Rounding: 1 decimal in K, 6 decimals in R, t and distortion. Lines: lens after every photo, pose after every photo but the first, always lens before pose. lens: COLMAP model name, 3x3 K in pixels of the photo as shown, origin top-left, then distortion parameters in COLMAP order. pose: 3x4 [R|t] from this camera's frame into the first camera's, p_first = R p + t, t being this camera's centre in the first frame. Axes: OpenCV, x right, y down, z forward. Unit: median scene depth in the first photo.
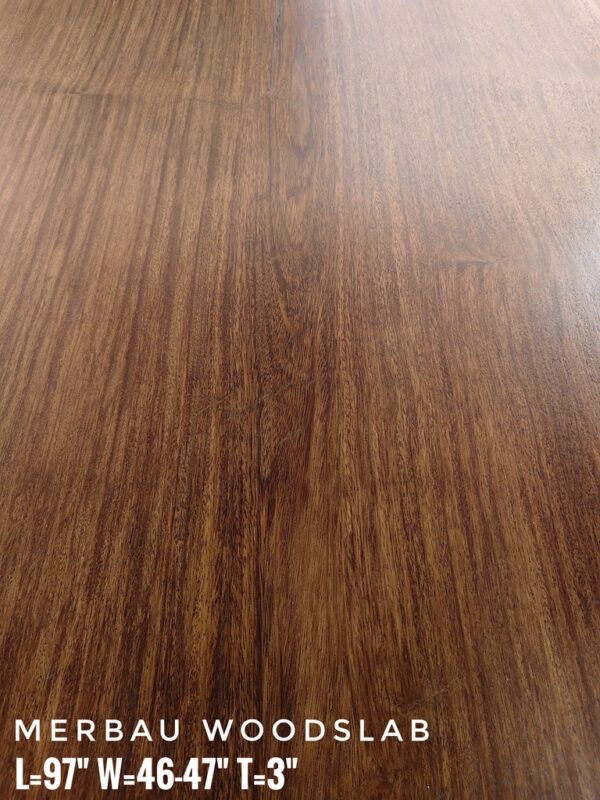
lens RADIAL K [[578.3, 0, 302.6], [0, 578.3, 402.0], [0, 0, 1]] dist [0.027804, -0.050098]
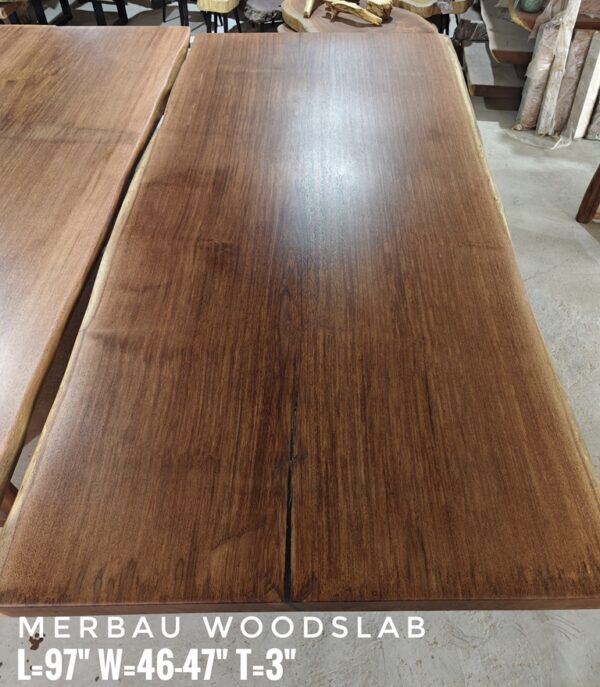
lens RADIAL K [[563.9, 0, 296.5], [0, 563.9, 343.8], [0, 0, 1]] dist [0.005720, 0.000165]
pose [[-0.998791, -0.006233, 0.048752, -0.177147], [0.048375, -0.300003, 0.952711, -3.078644], [0.008687, 0.953918, 0.299942, 0.751319]]
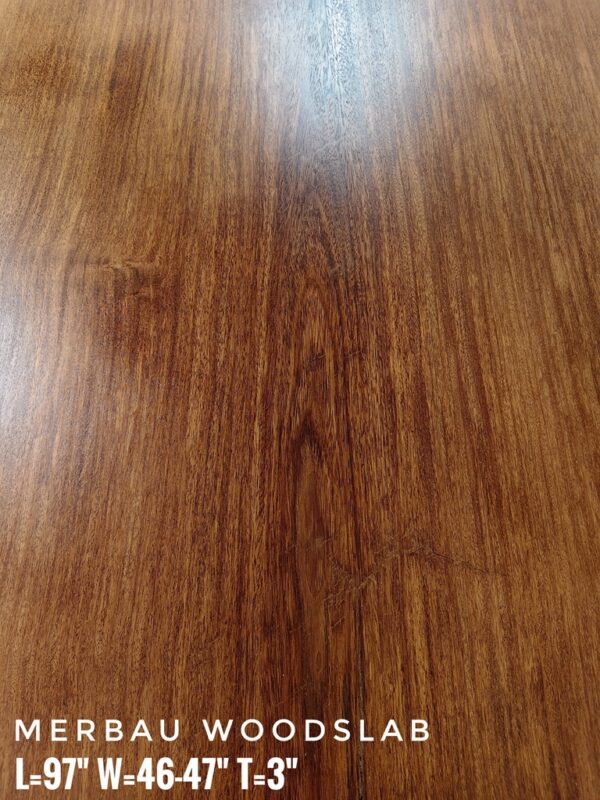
lens RADIAL K [[578.3, 0, 301.8], [0, 578.3, 404.3], [0, 0, 1]] dist [0.027804, -0.050098]
pose [[-0.999098, 0.016868, 0.038973, -0.031491], [0.022452, -0.569174, 0.821910, -1.337082], [0.036047, 0.822044, 0.568282, 0.699621]]
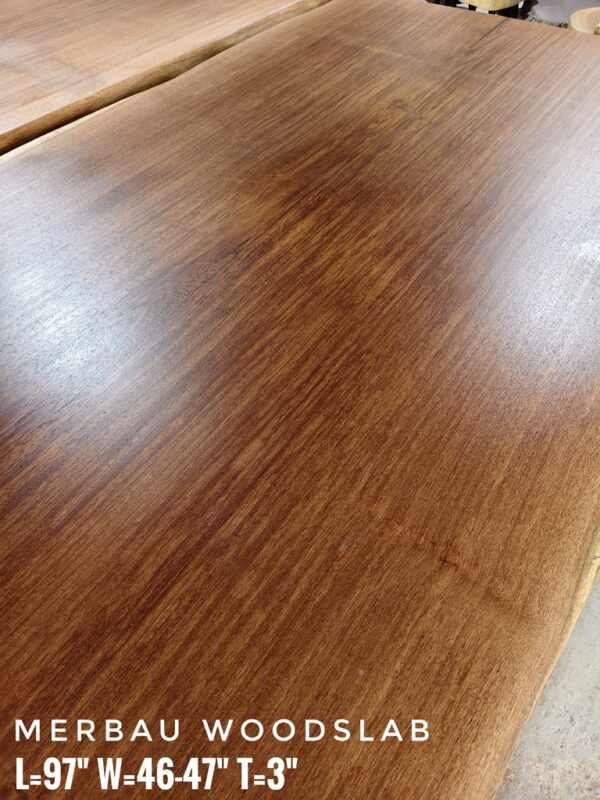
lens RADIAL K [[578.3, 0, 304.5], [0, 578.3, 397.7], [0, 0, 1]] dist [0.027804, -0.050098]
pose [[-0.817499, -0.427569, 0.385849, -0.958471], [0.496749, -0.184450, 0.848068, -1.156202], [-0.291438, 0.884965, 0.363182, 0.594814]]
